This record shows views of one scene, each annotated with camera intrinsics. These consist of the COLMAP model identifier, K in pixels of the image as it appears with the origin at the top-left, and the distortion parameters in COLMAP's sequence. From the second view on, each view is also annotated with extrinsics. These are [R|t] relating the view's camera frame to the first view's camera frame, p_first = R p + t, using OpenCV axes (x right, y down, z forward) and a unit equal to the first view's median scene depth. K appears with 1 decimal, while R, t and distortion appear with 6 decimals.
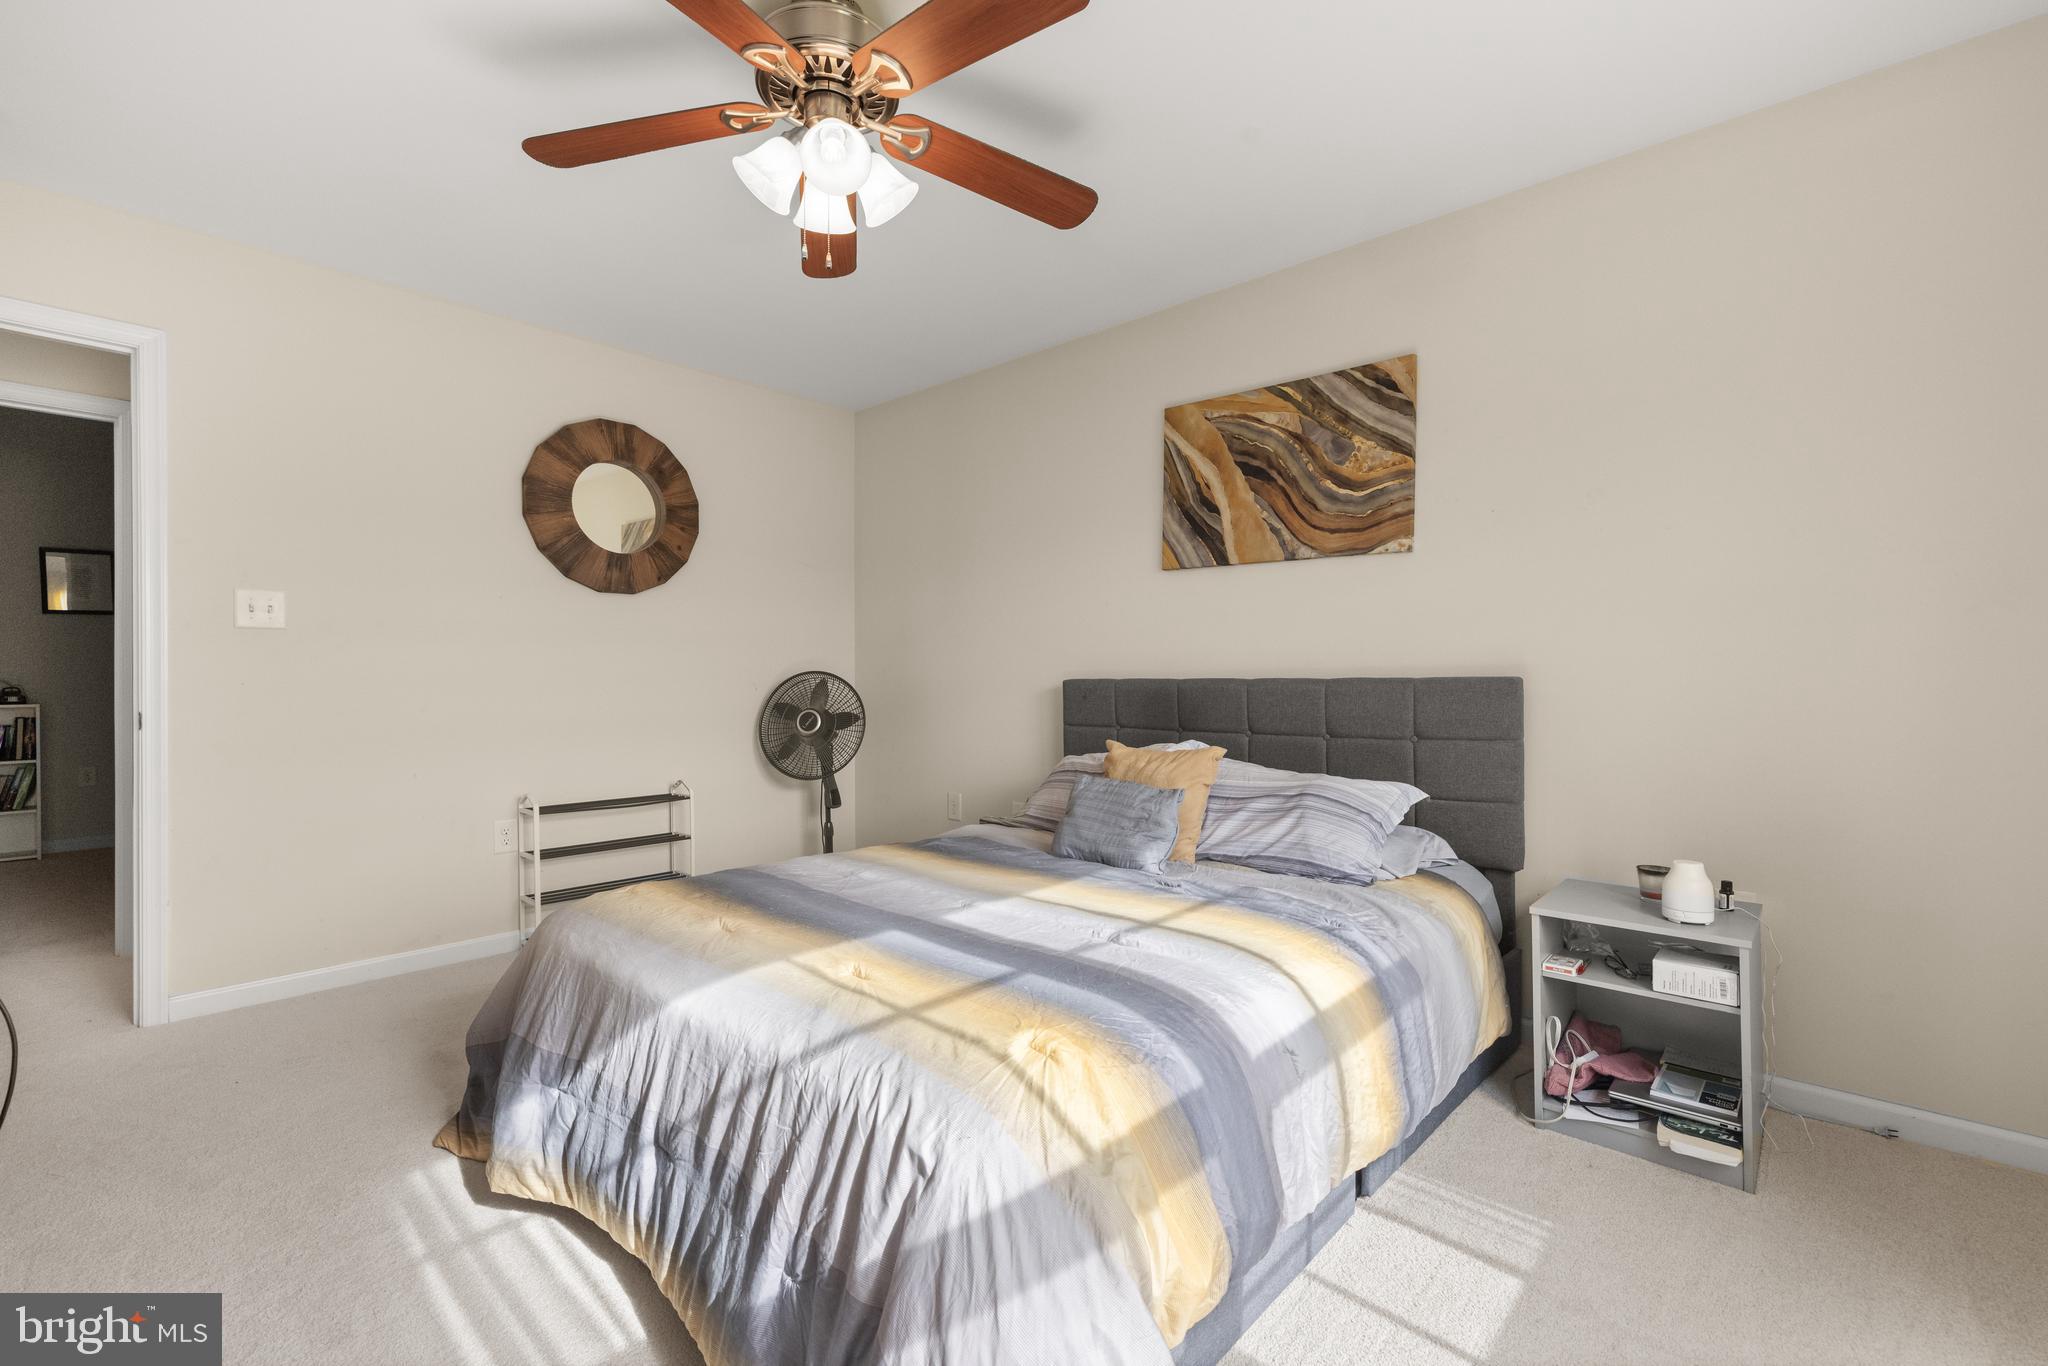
lens RADIAL K [[893.1, 0, 1021.1], [0, 893.1, 679.6], [0, 0, 1]] dist [0.009468, 0.000107]
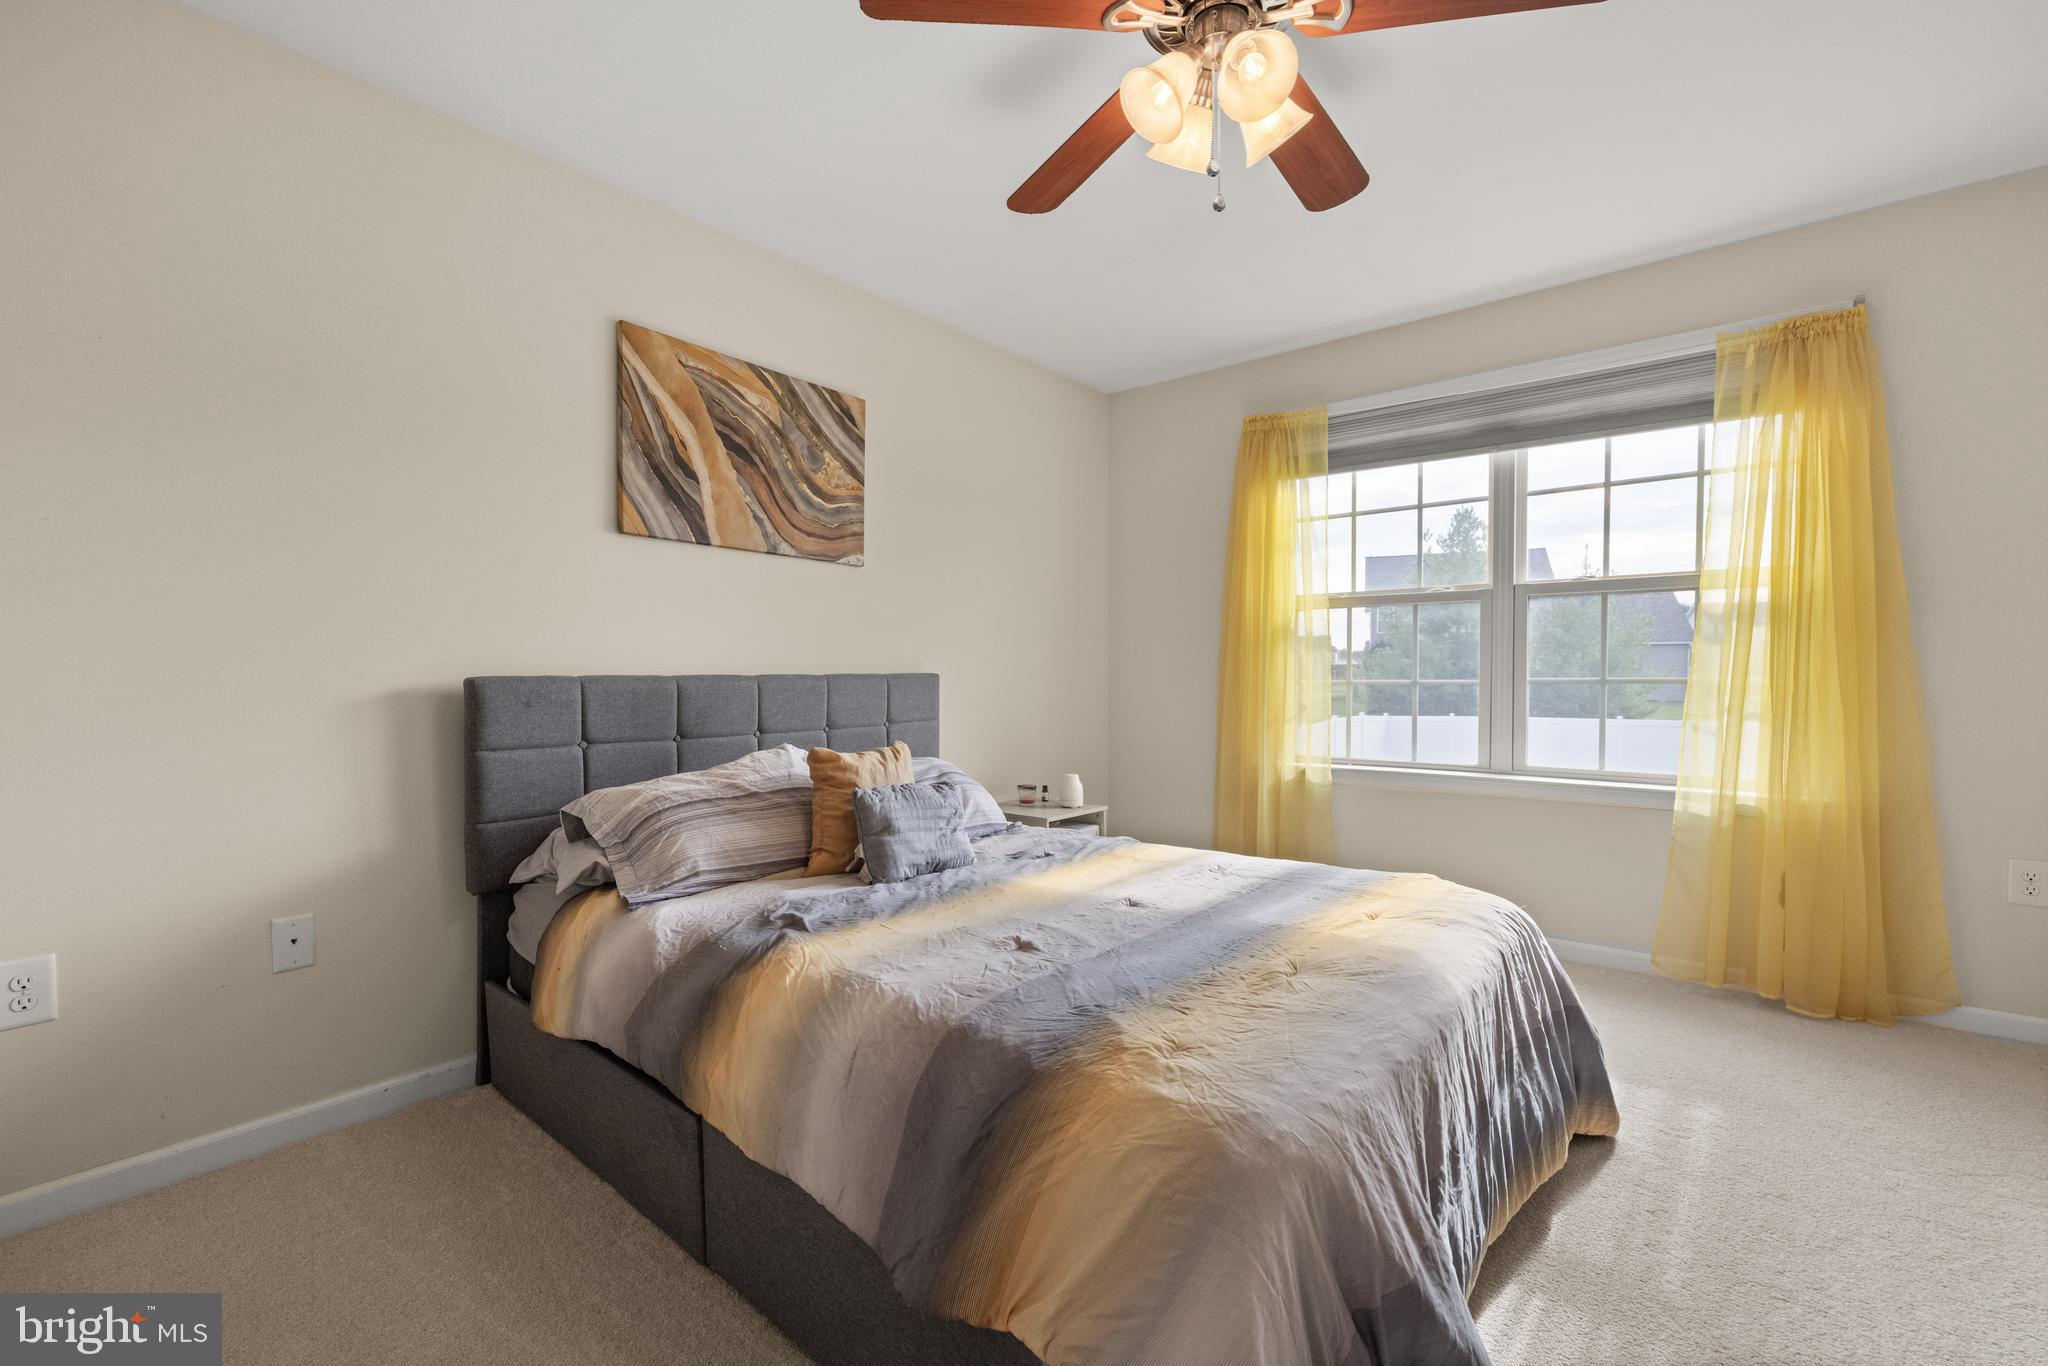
lens RADIAL K [[893.1, 0, 1019.3], [0, 893.1, 687.2], [0, 0, 1]] dist [0.009468, 0.000107]
pose [[-0.053983, -0.009030, 0.998501, -0.689392], [0.014651, 0.999844, 0.009834, 0.005545], [-0.998434, 0.015160, -0.053842, 0.793487]]
